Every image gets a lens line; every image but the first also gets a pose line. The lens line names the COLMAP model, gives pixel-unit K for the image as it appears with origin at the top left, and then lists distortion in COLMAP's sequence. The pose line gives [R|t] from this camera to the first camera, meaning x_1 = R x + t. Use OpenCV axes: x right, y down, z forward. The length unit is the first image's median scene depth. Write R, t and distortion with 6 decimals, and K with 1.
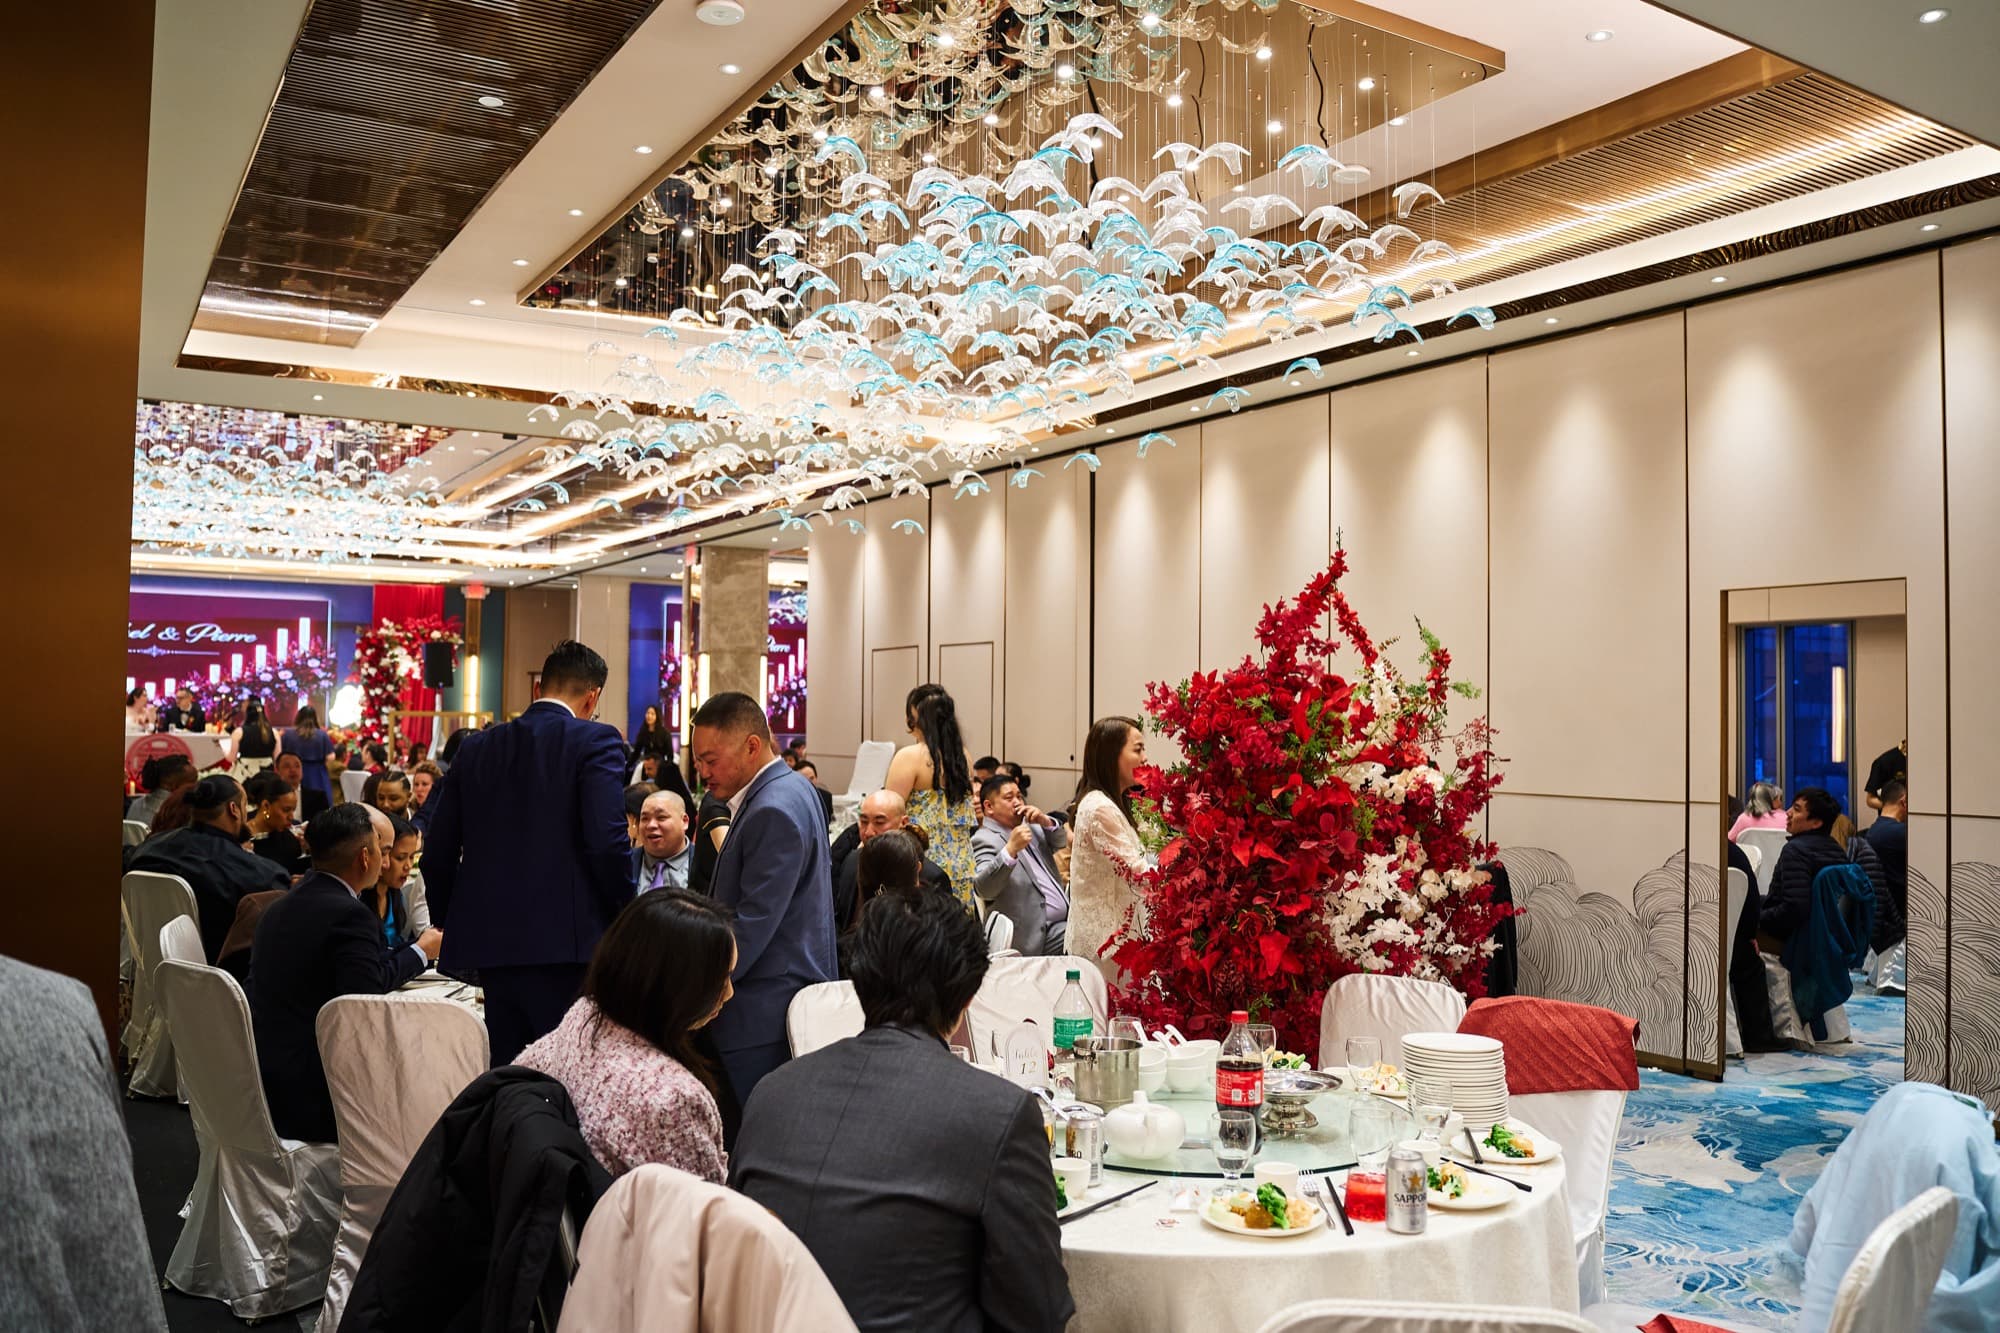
lens RADIAL K [[1613.1, 0, 1000.0], [0, 1613.1, 666.5], [0, 0, 1]] dist [-0.125070, 0.101929]
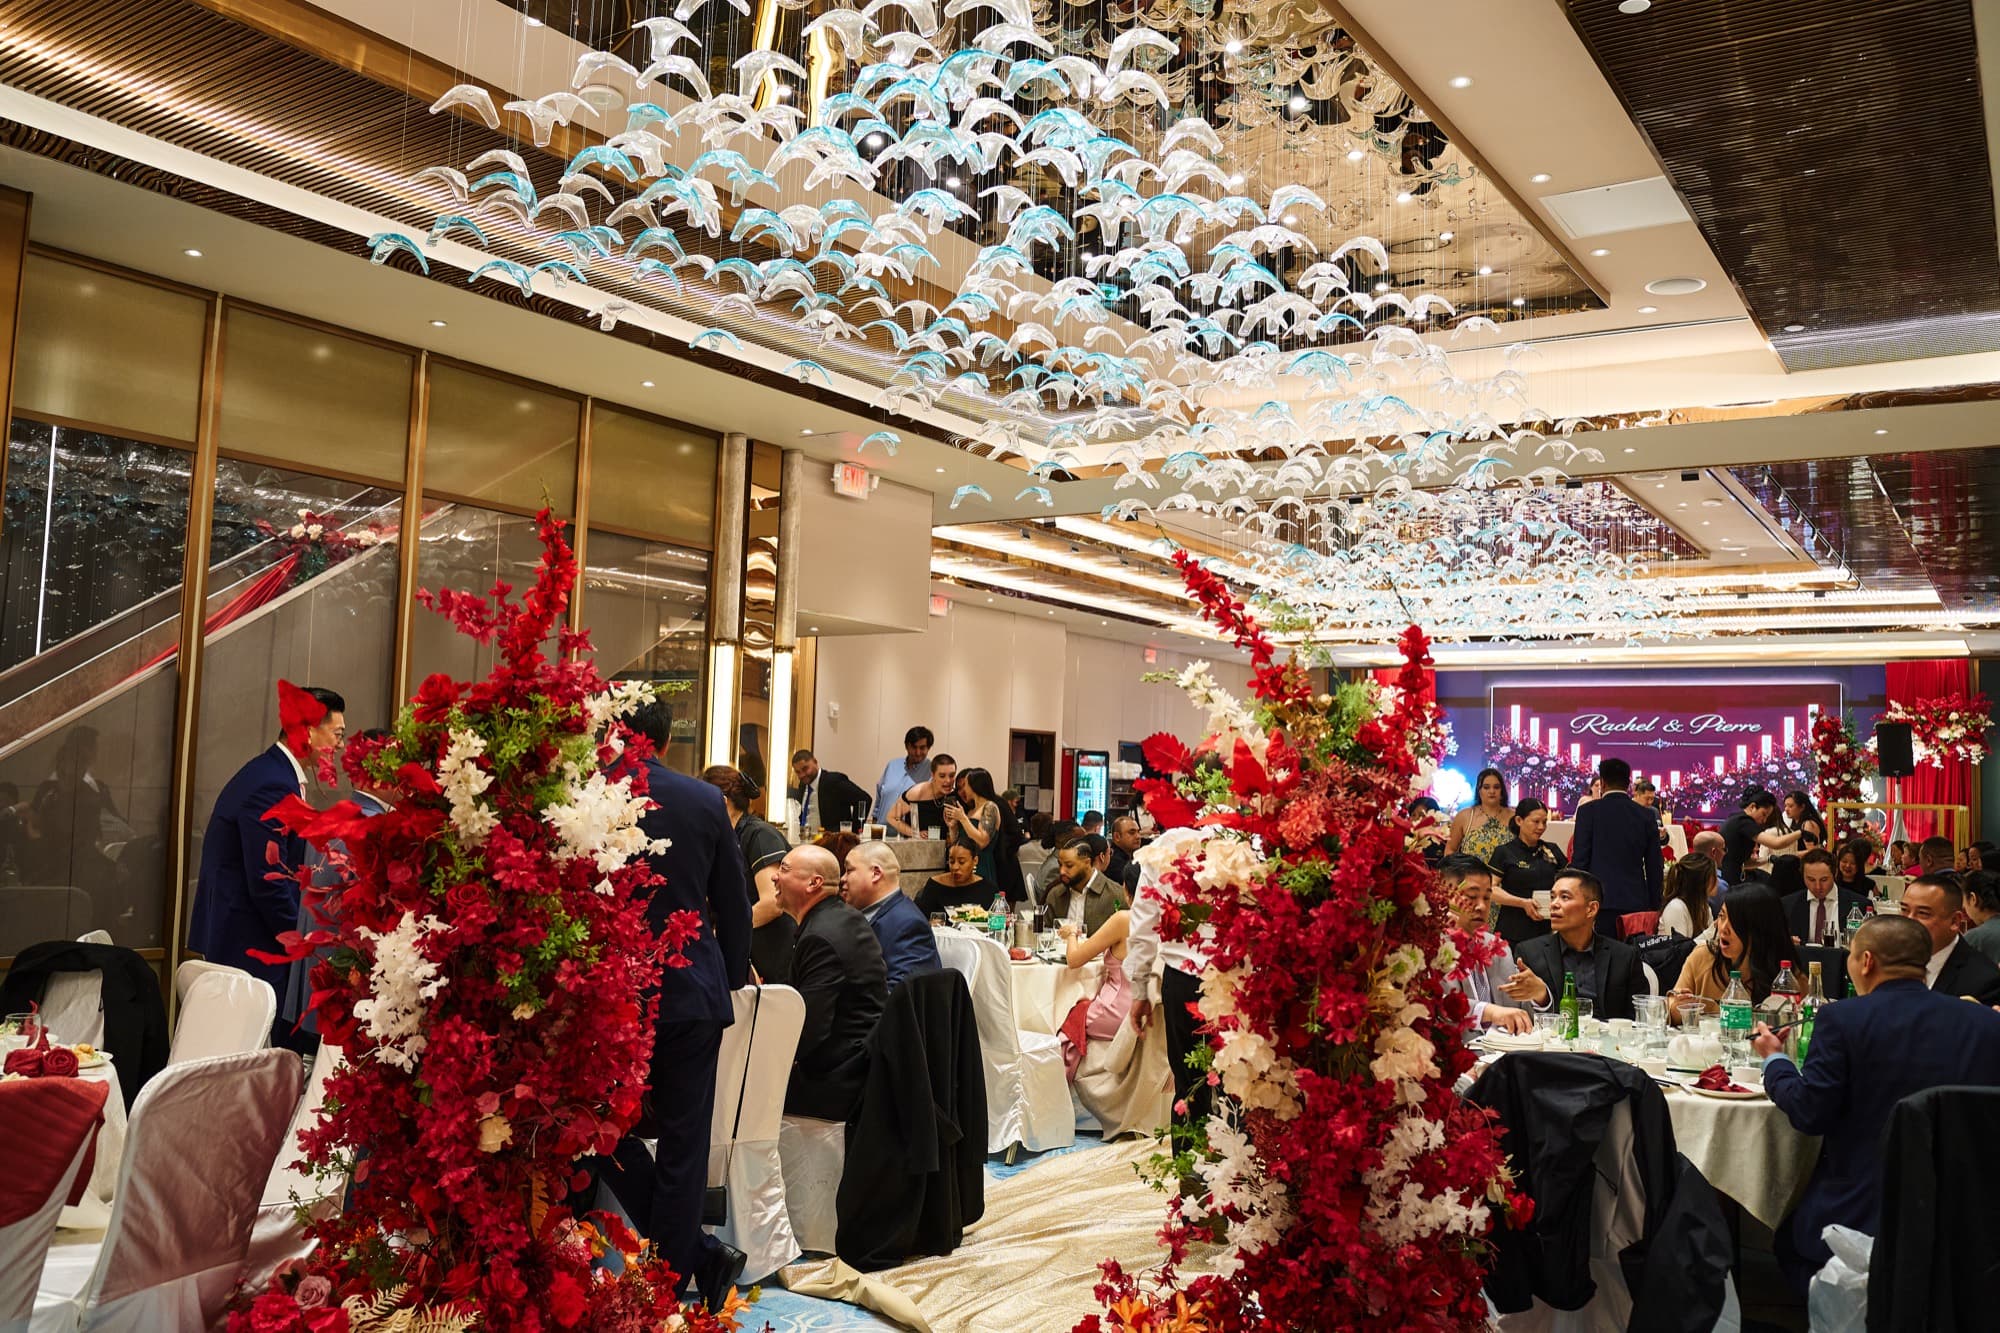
lens RADIAL K [[1613.1, 0, 1000.0], [0, 1613.1, 666.5], [0, 0, 1]] dist [-0.125070, 0.101929]
pose [[0.417231, -0.068666, -0.906203, 0.201561], [0.006744, 0.997348, -0.072467, 0.011258], [0.908776, 0.024124, 0.416587, 0.187979]]
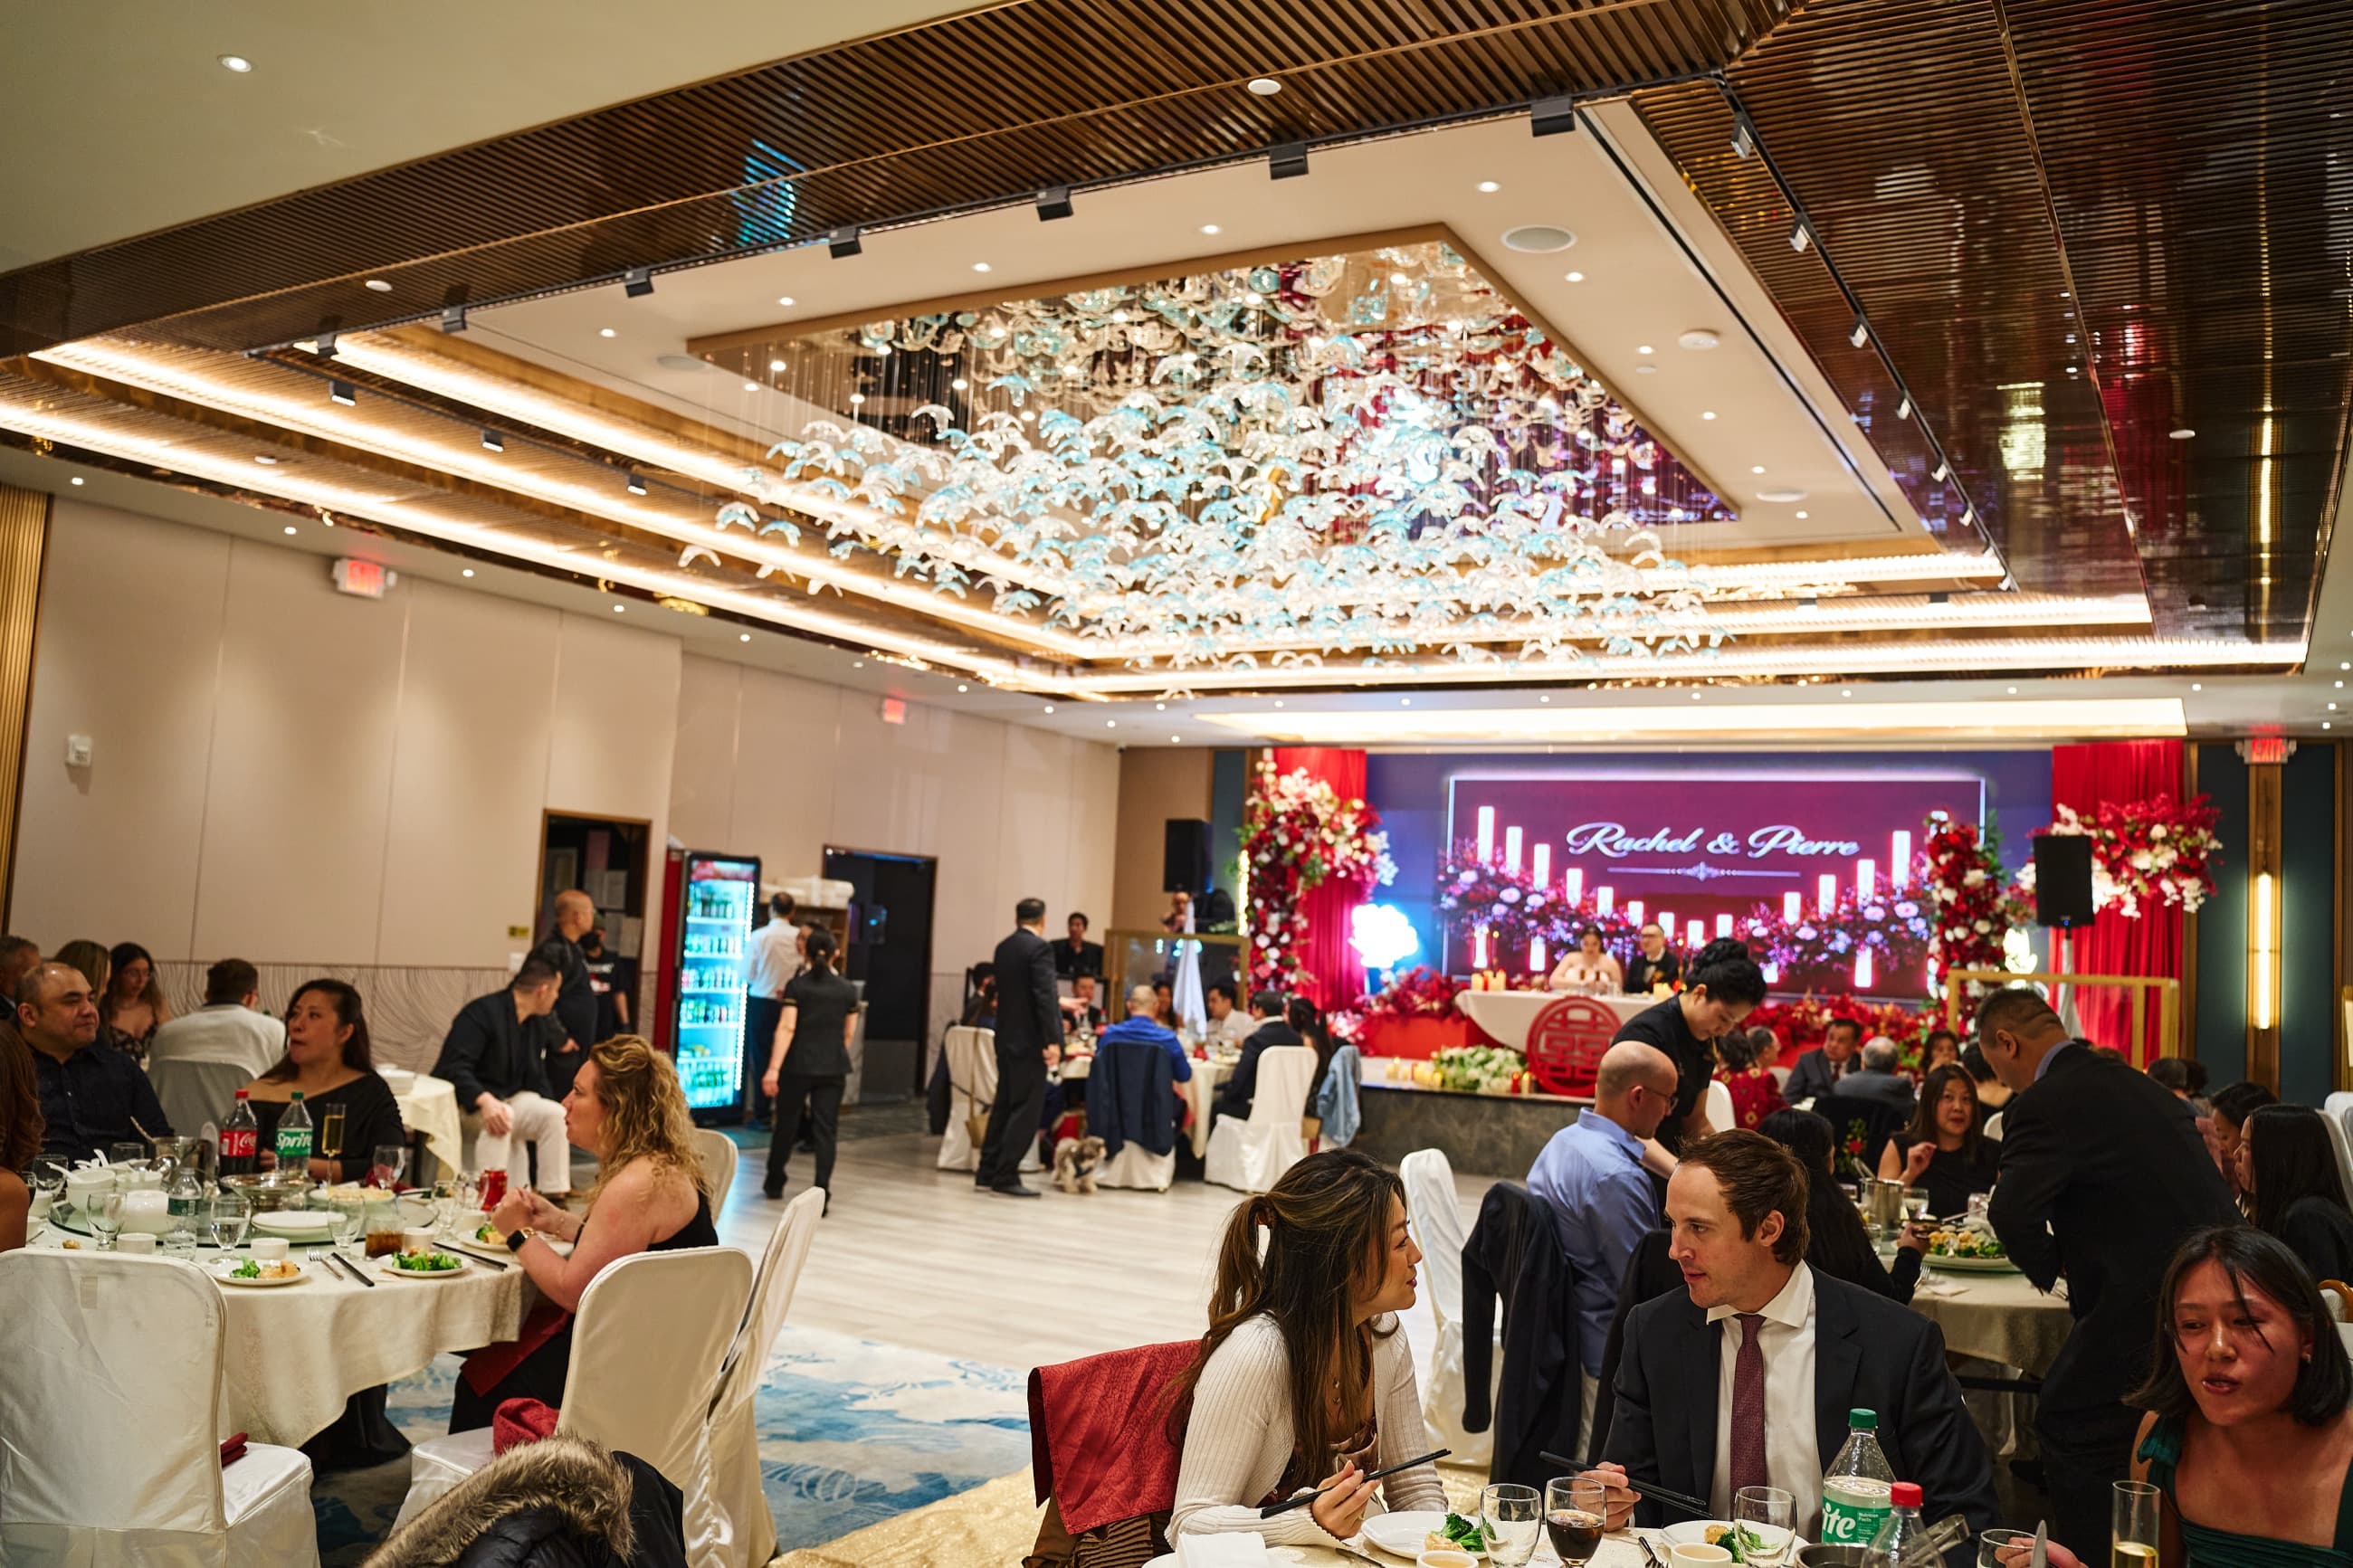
lens RADIAL K [[1897.6, 0, 1176.5], [0, 1897.6, 784.0], [0, 0, 1]] dist [-0.125070, 0.101929]
pose [[0.481182, -0.061563, -0.874457, 0.023268], [-0.013062, 0.996917, -0.077372, 0.016107], [0.876524, 0.048652, 0.478894, 0.438953]]
